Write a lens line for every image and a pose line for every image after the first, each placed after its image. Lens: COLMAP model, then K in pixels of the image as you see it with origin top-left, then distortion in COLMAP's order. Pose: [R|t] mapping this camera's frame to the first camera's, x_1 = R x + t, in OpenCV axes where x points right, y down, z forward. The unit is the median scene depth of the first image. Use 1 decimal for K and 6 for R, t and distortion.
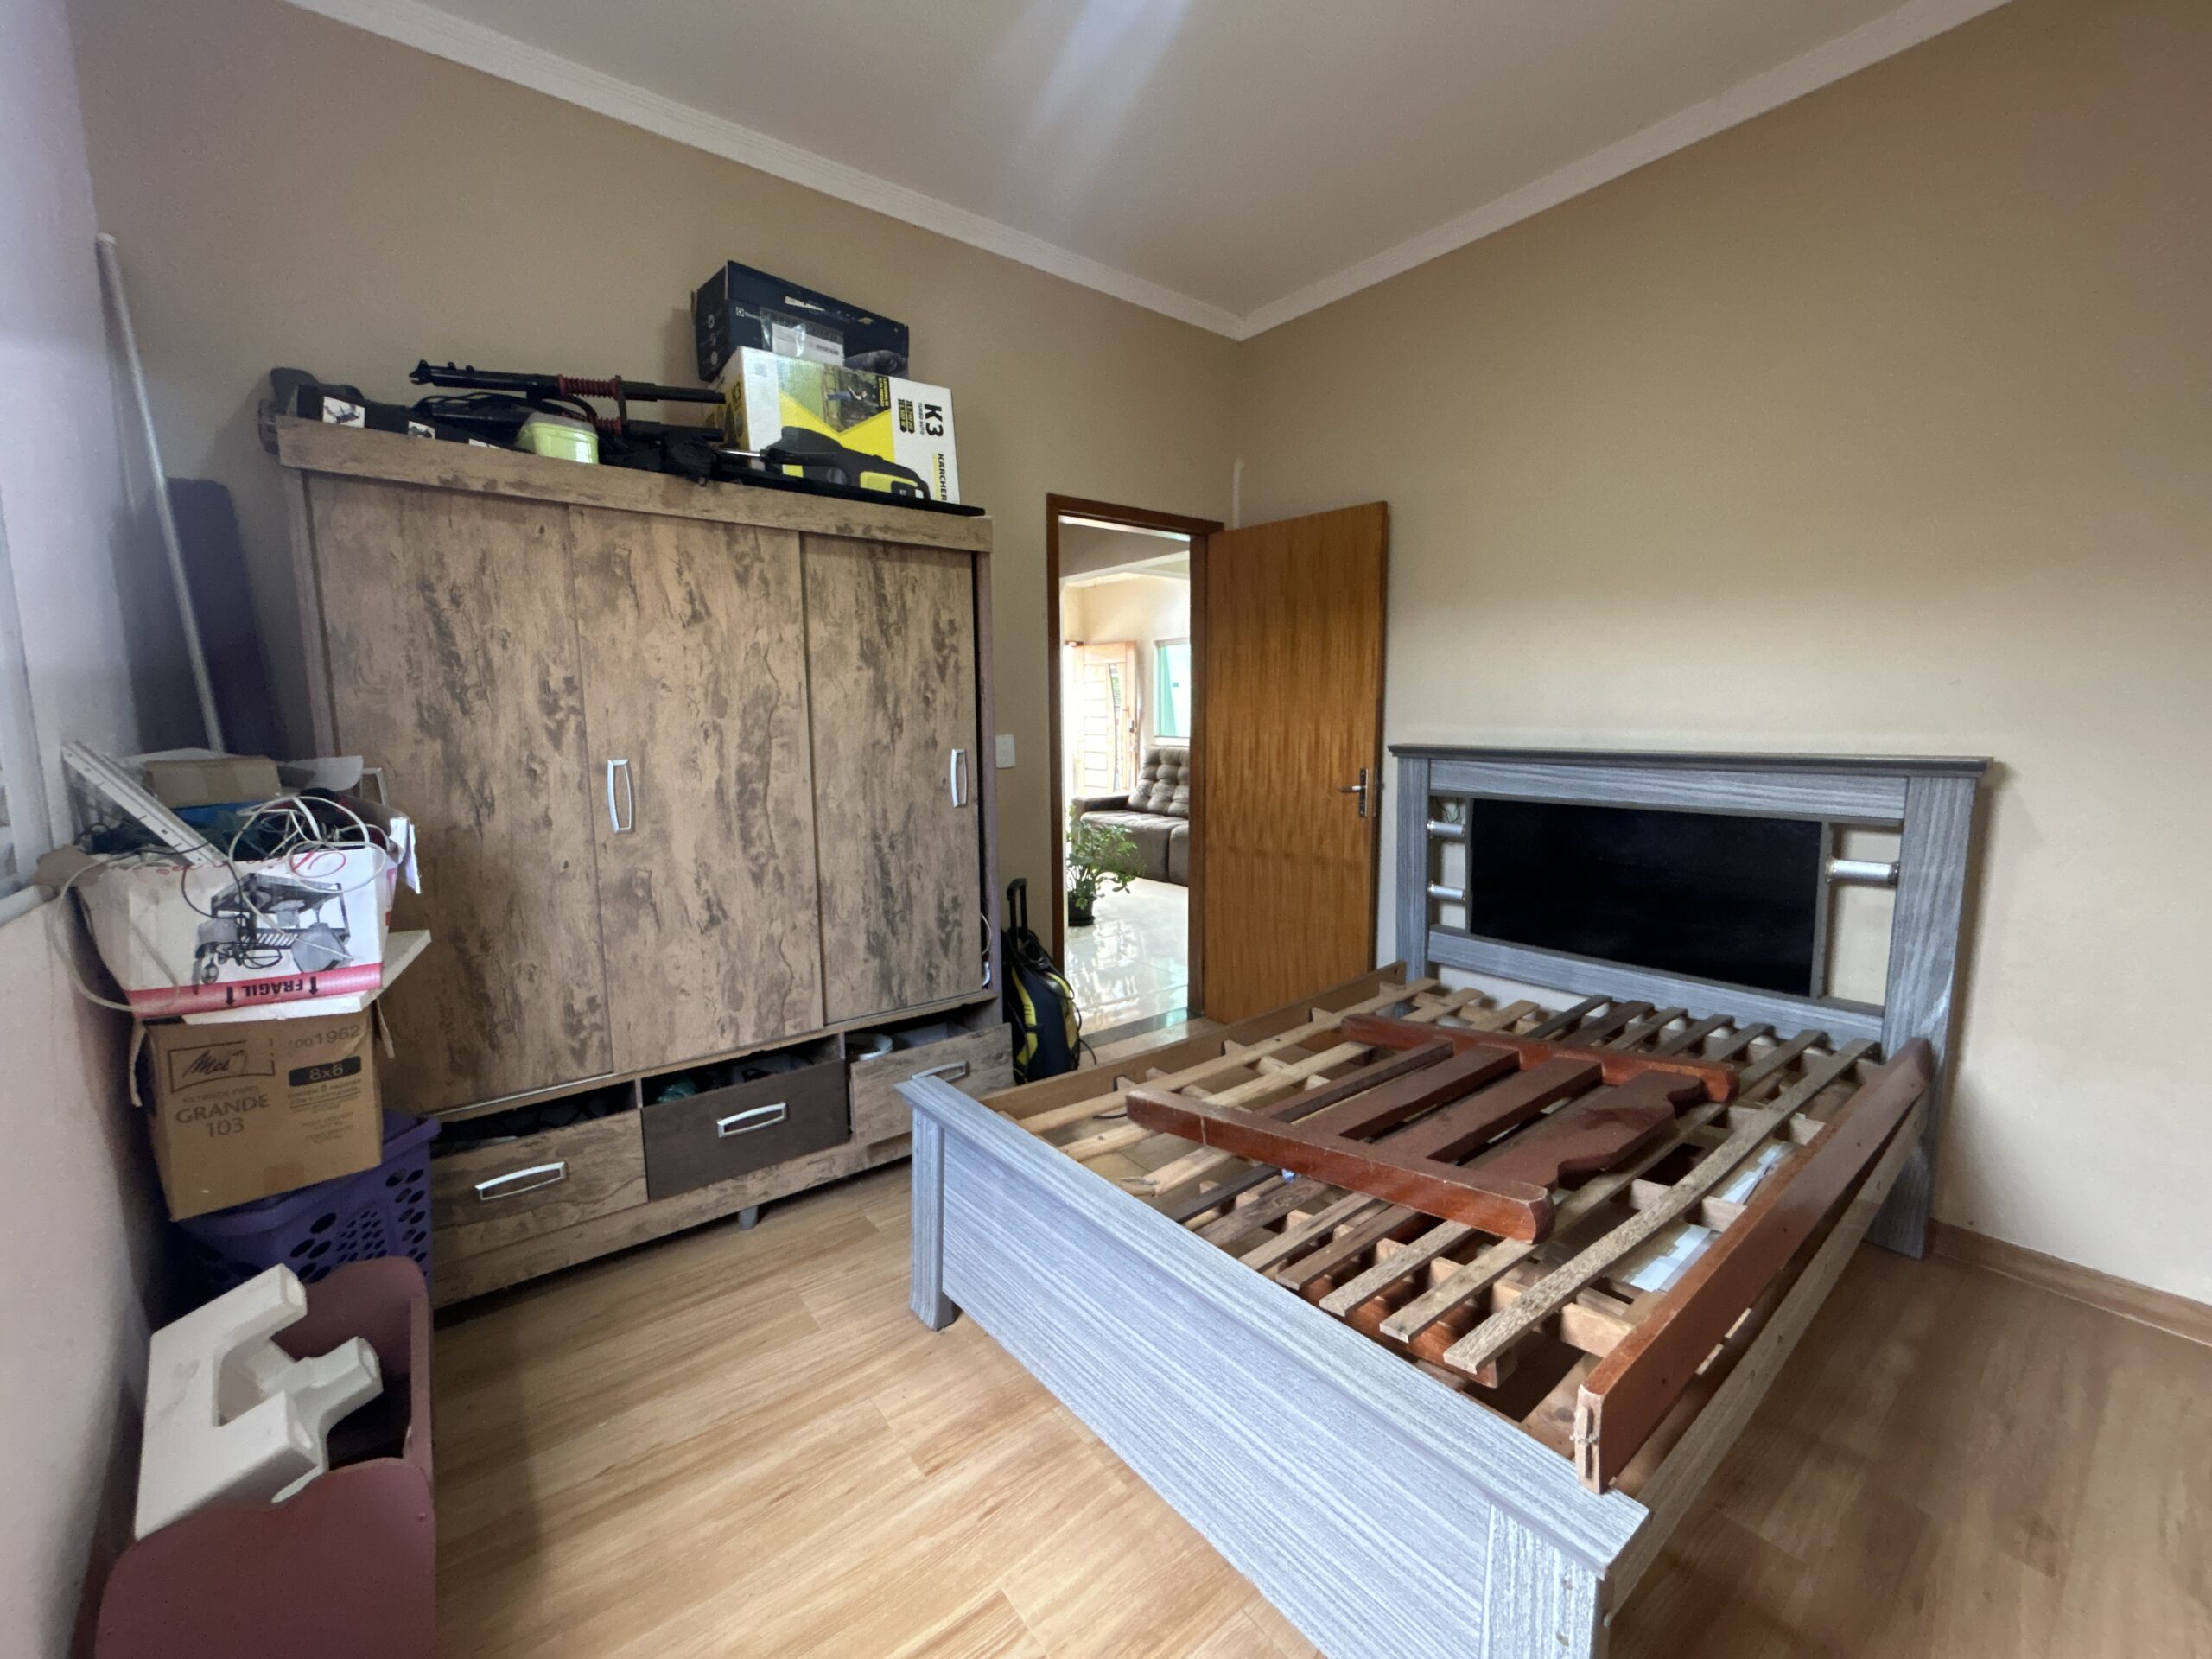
lens RADIAL K [[893.2, 0, 1108.7], [0, 893.2, 832.1], [0, 0, 1]] dist [0.001031, 0.000636]
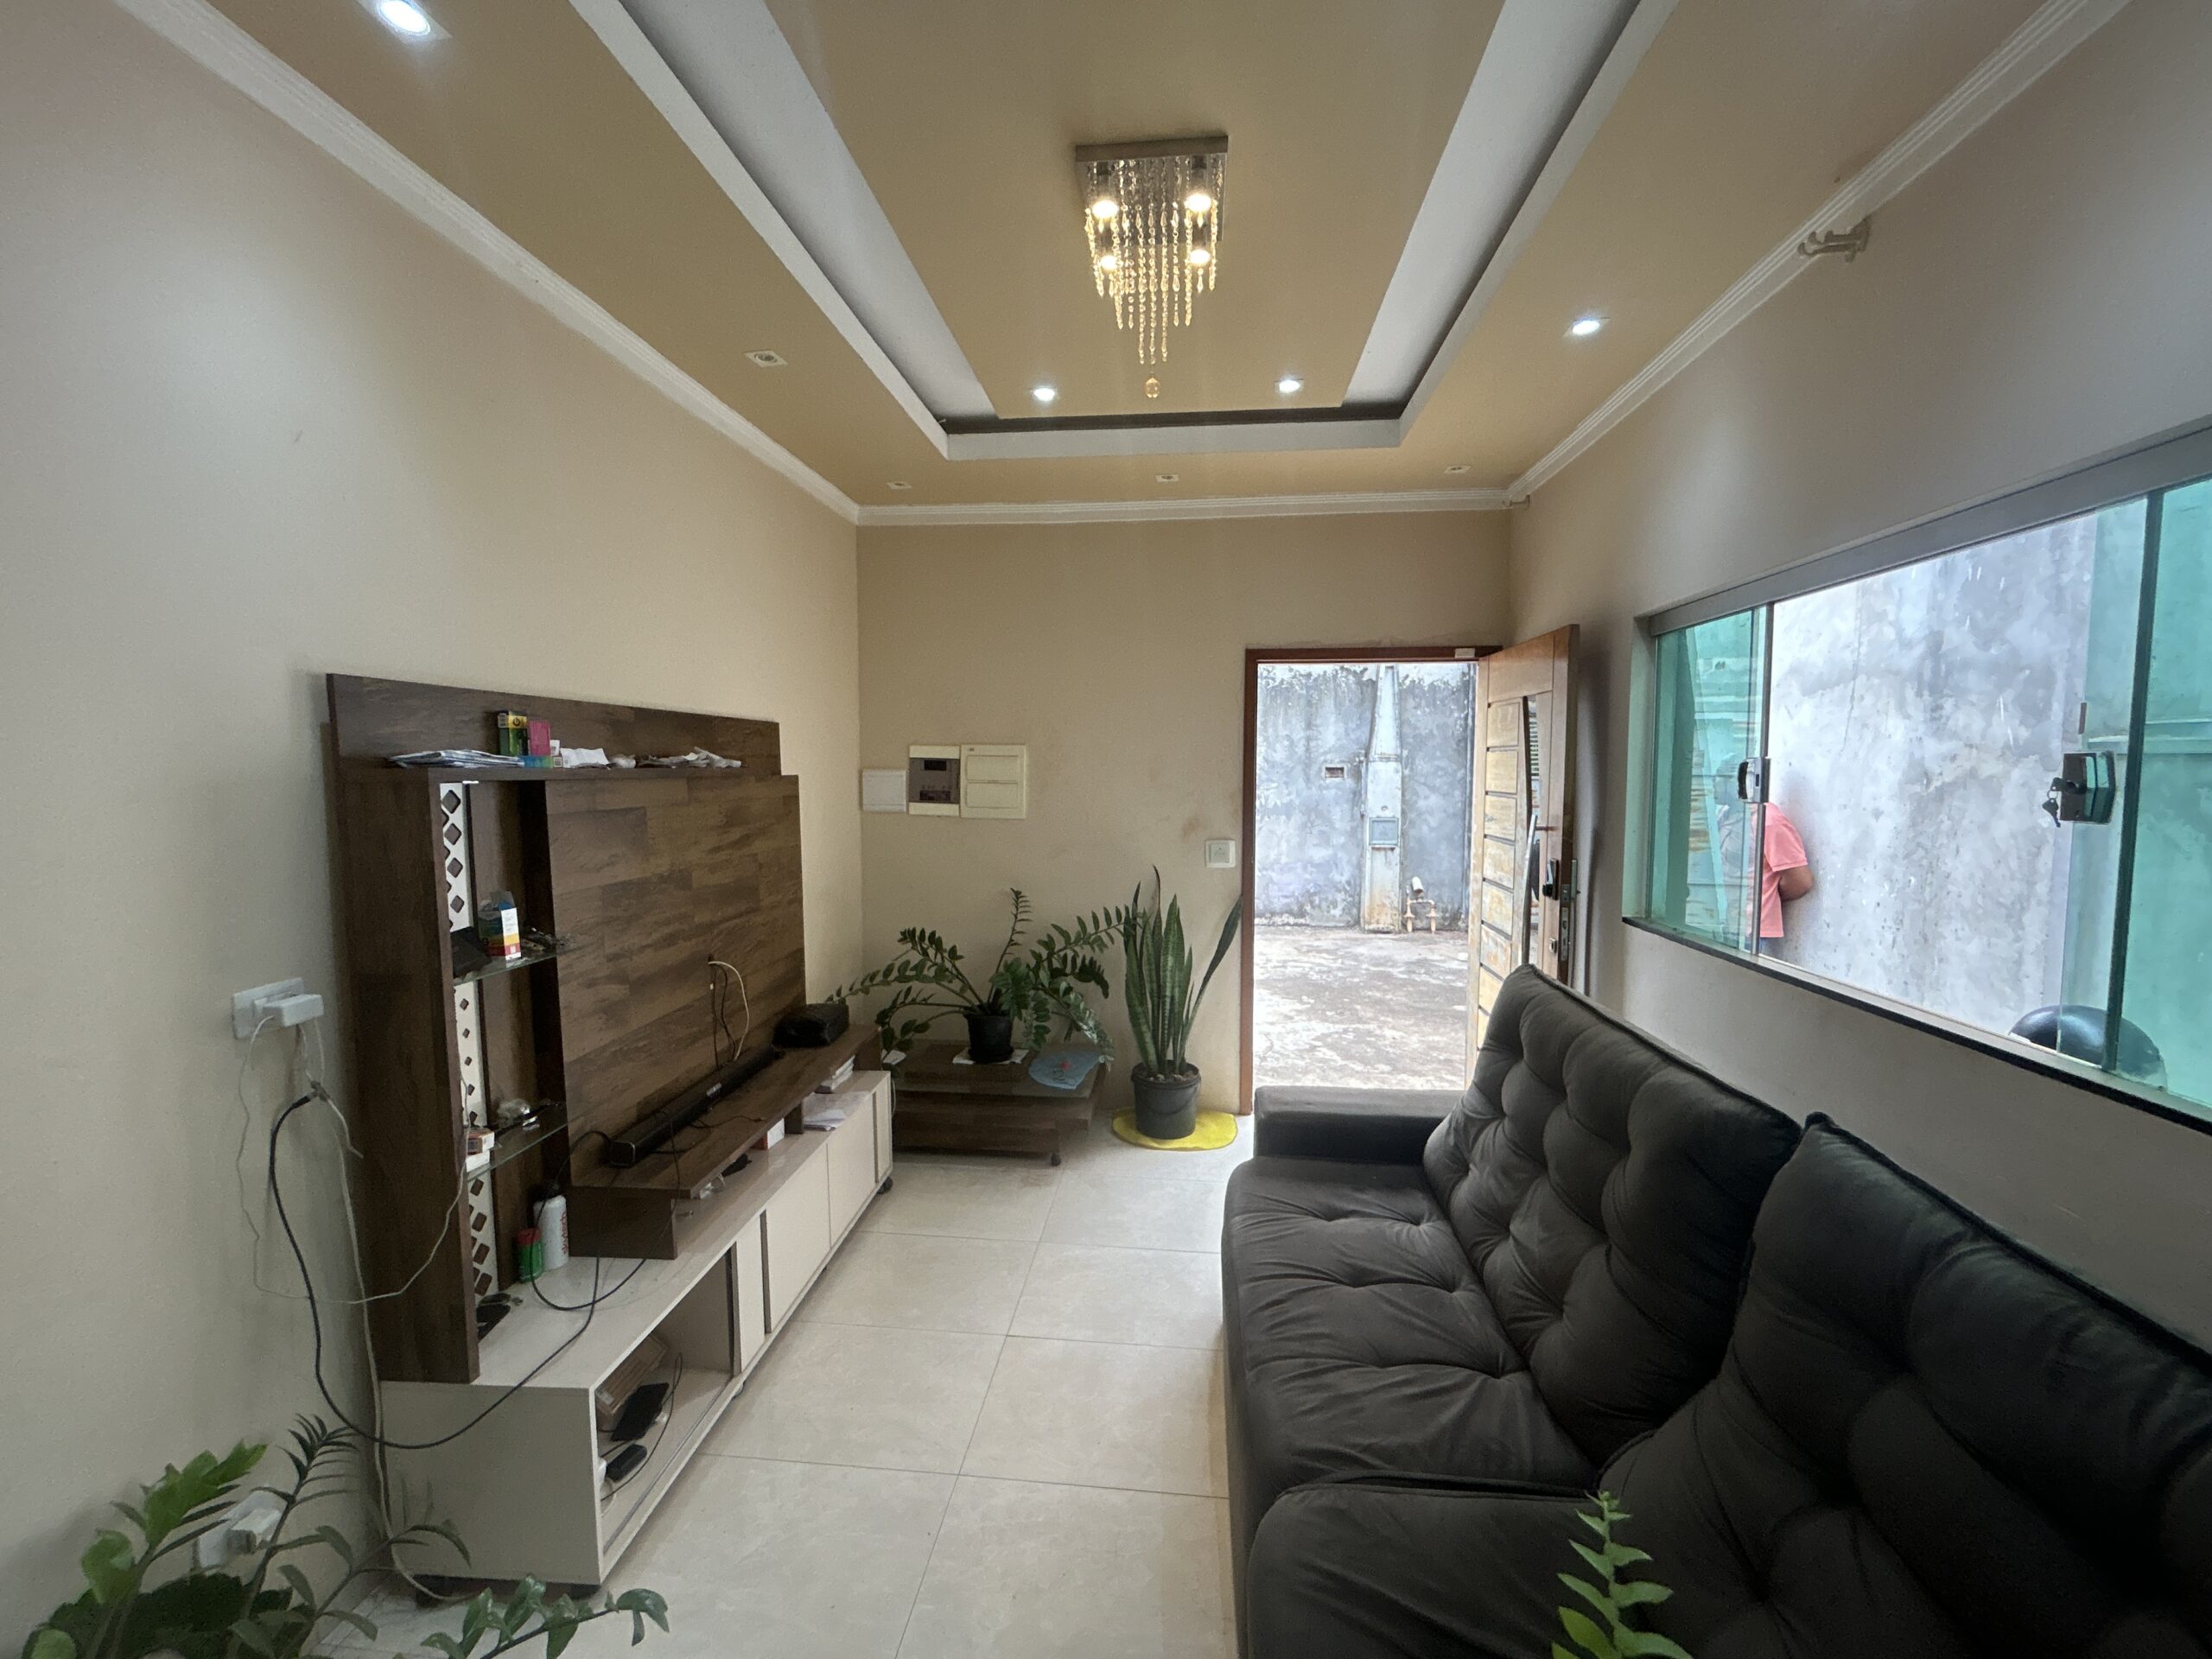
lens RADIAL K [[893.2, 0, 1108.7], [0, 893.2, 832.1], [0, 0, 1]] dist [0.001031, 0.000636]
pose [[0.717920, 0.061892, -0.693369, 0.151087], [-0.094285, 0.995507, -0.008761, -0.129907], [0.689711, 0.071663, 0.720530, 0.707362]]
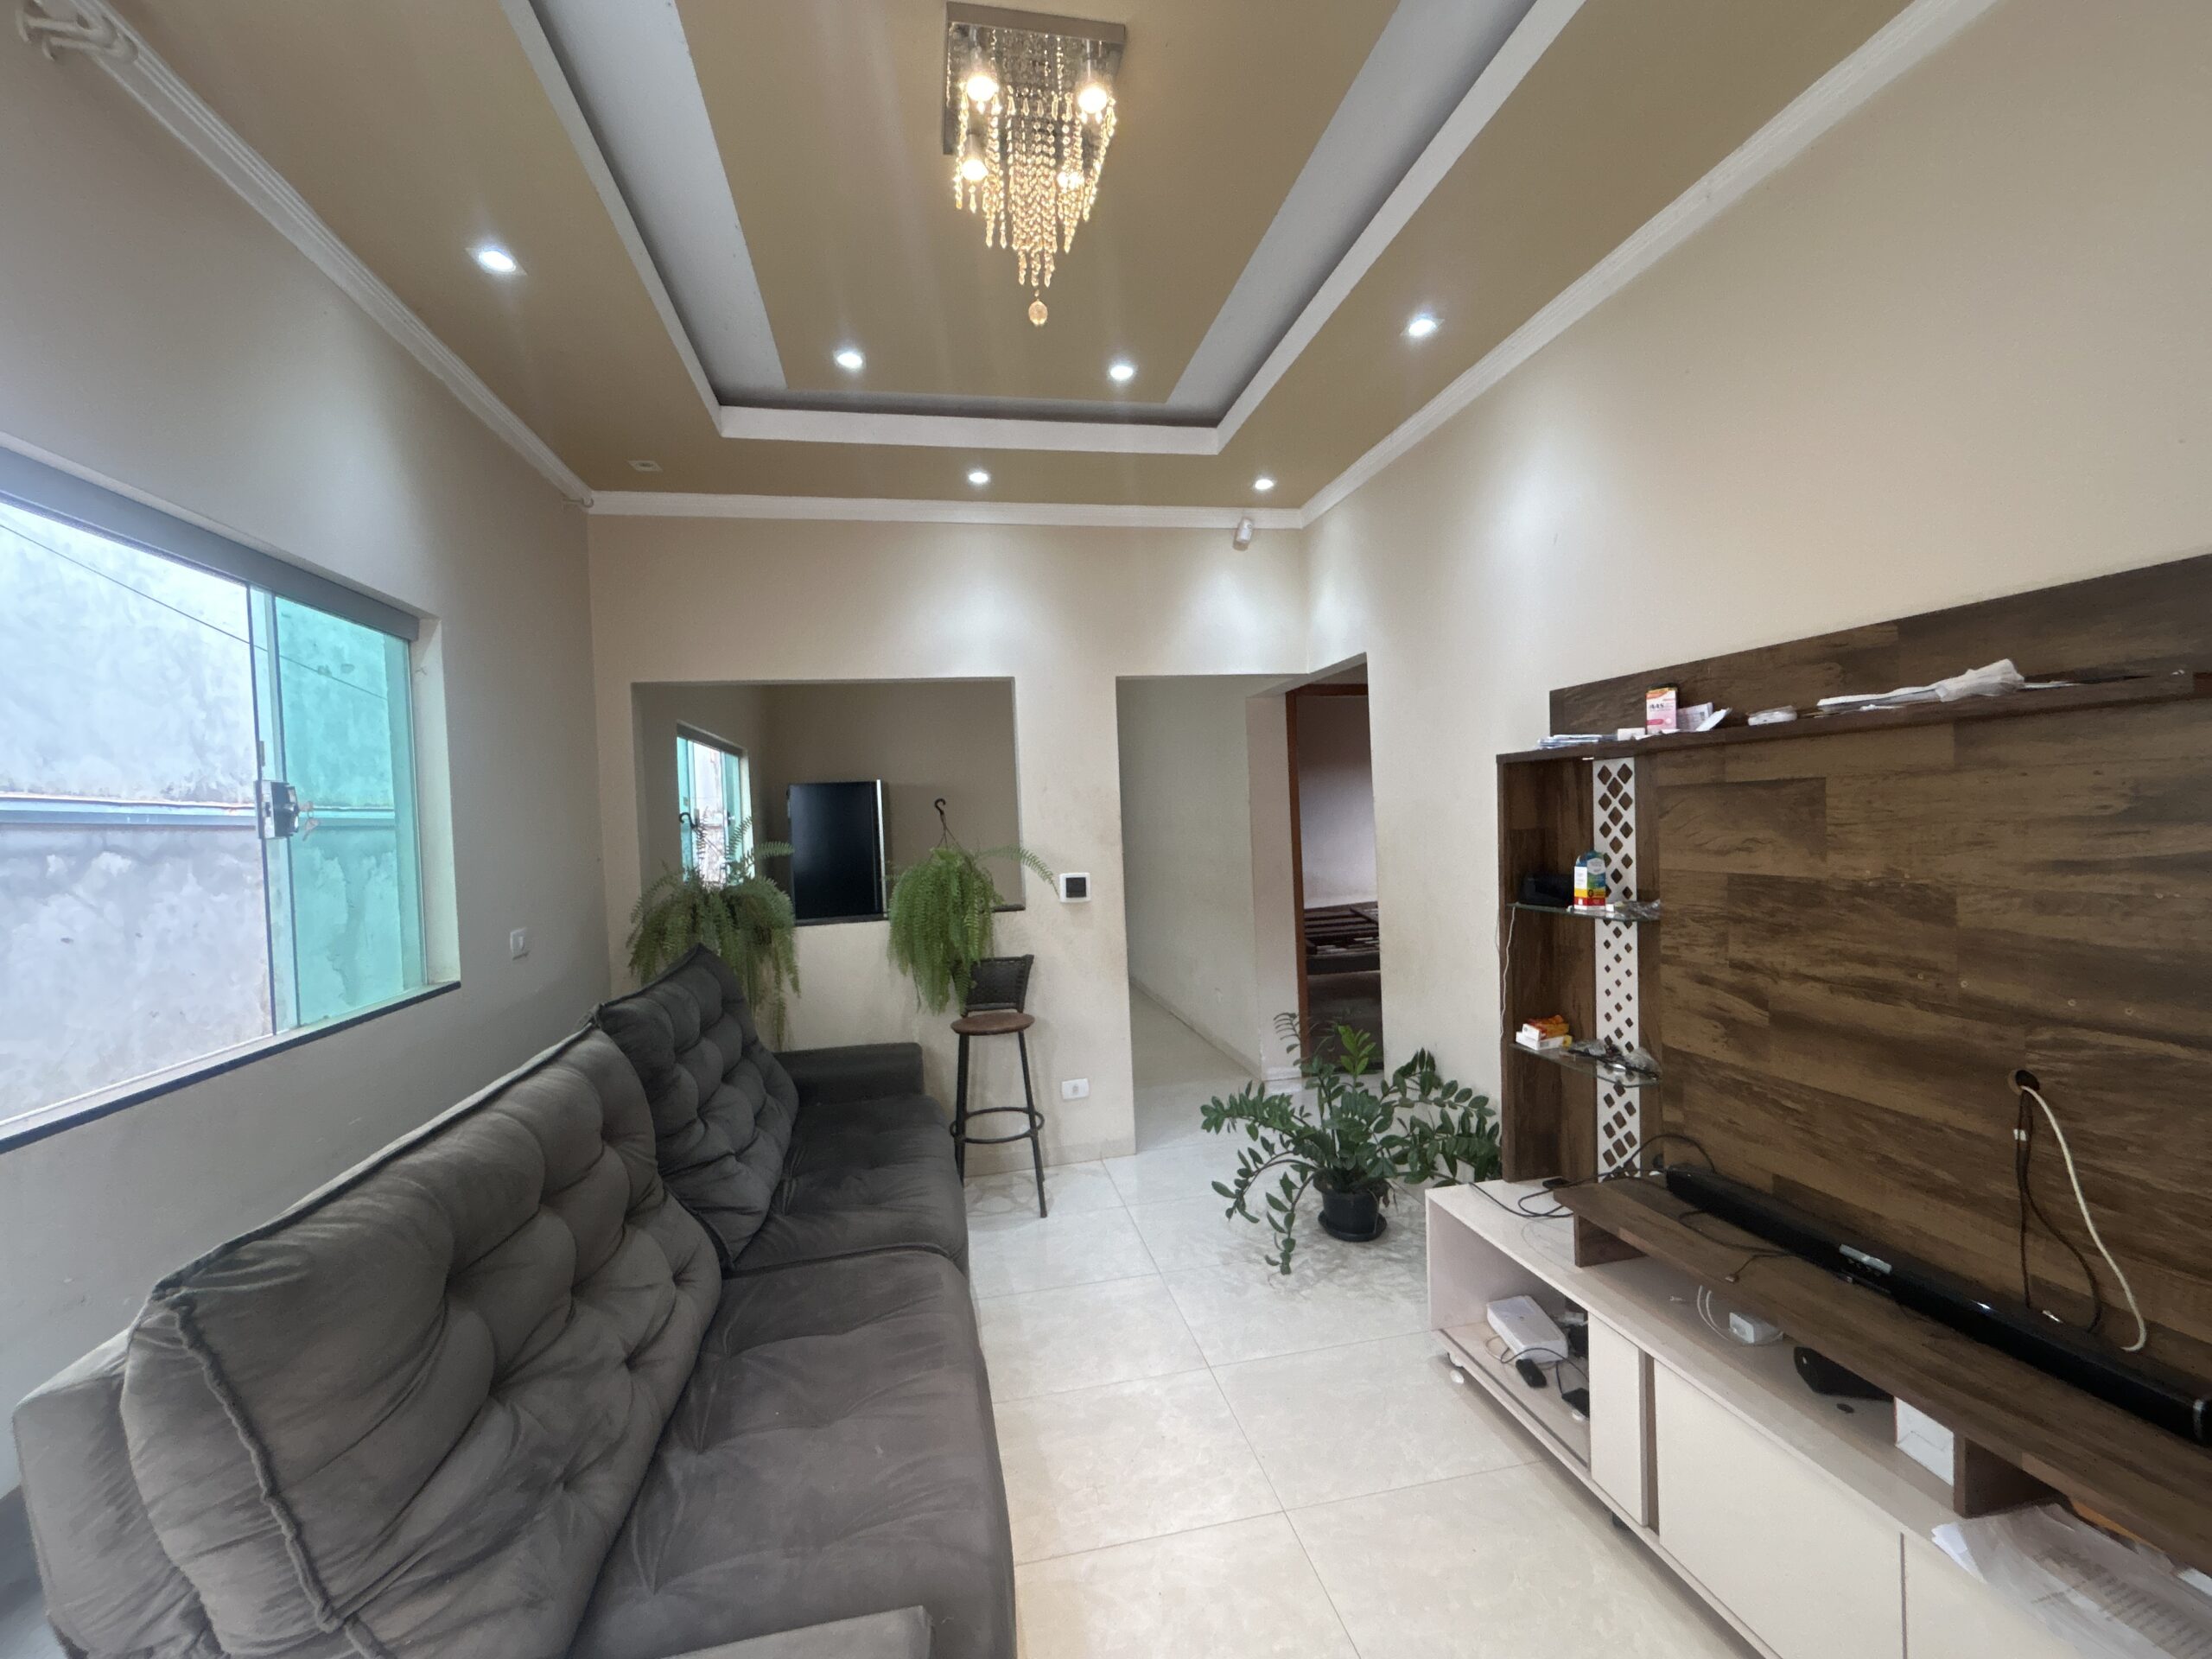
lens RADIAL K [[893.2, 0, 1108.7], [0, 893.2, 832.1], [0, 0, 1]] dist [0.001031, 0.000636]
pose [[-0.893788, 0.042222, 0.446497, -0.099908], [0.108290, 0.986419, 0.123493, -0.155605], [-0.435219, 0.158728, -0.886222, 1.052096]]
